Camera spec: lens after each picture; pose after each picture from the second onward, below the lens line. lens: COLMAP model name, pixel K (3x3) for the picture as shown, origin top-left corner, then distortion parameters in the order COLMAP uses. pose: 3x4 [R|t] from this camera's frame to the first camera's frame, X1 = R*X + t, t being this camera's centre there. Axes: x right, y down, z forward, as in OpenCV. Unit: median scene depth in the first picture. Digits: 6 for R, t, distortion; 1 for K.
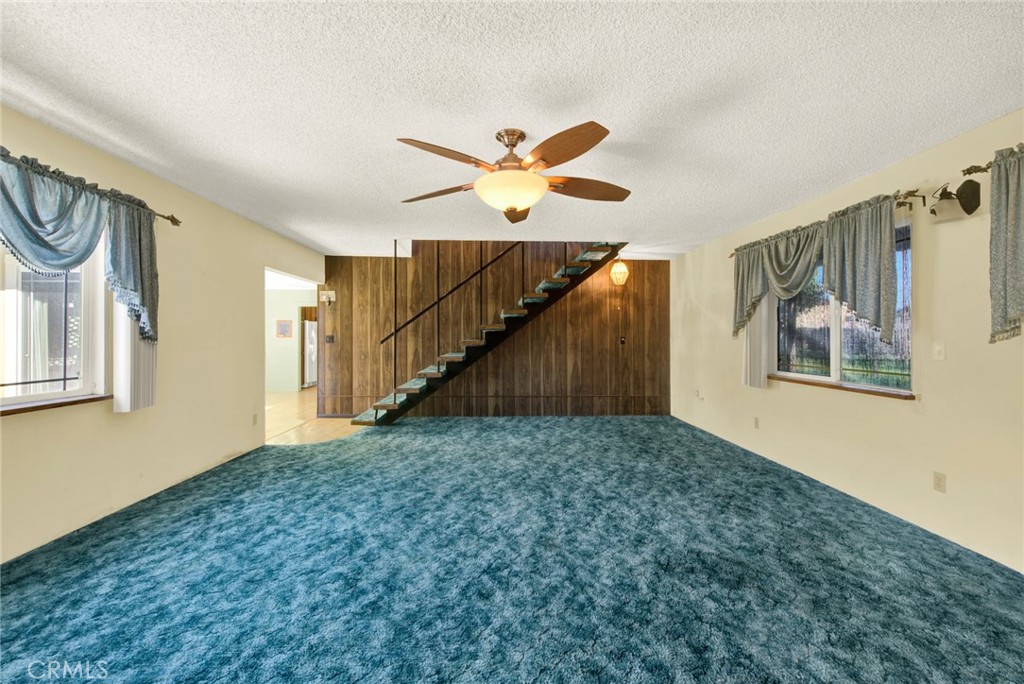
lens RADIAL K [[420.0, 0, 517.1], [0, 420.0, 340.0], [0, 0, 1]] dist [0.000030, -0.001135]
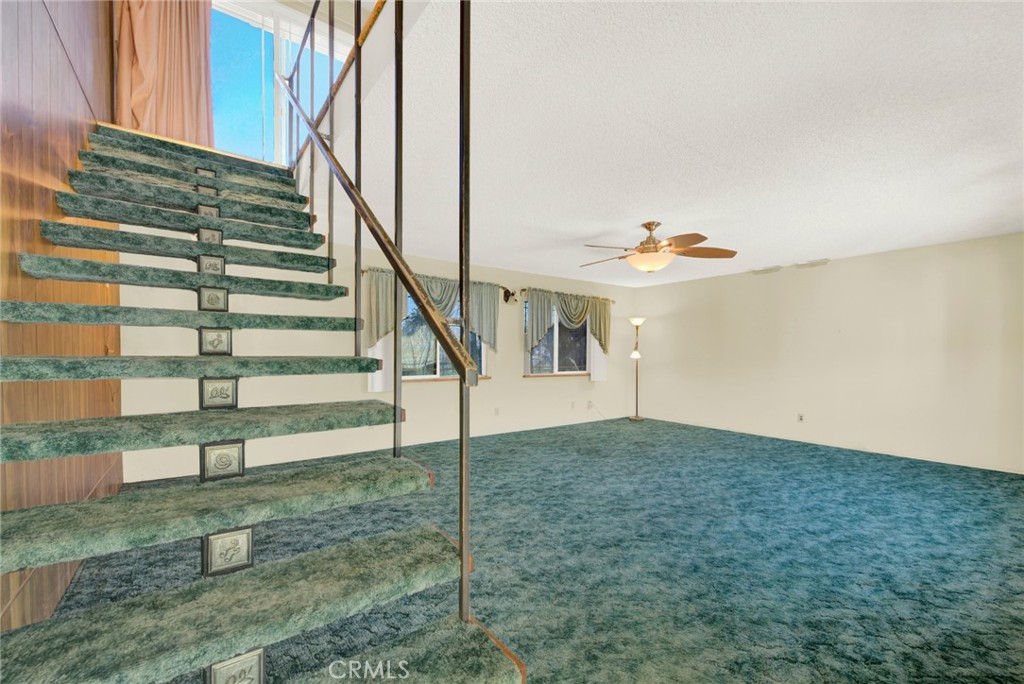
lens RADIAL K [[420.0, 0, 517.1], [0, 420.0, 340.0], [0, 0, 1]] dist [0.000030, -0.001135]
pose [[-0.557584, 0.016185, 0.829963, -0.936162], [-0.002187, 0.999778, -0.020966, -0.014618], [-0.830118, -0.013506, -0.557425, 2.008296]]
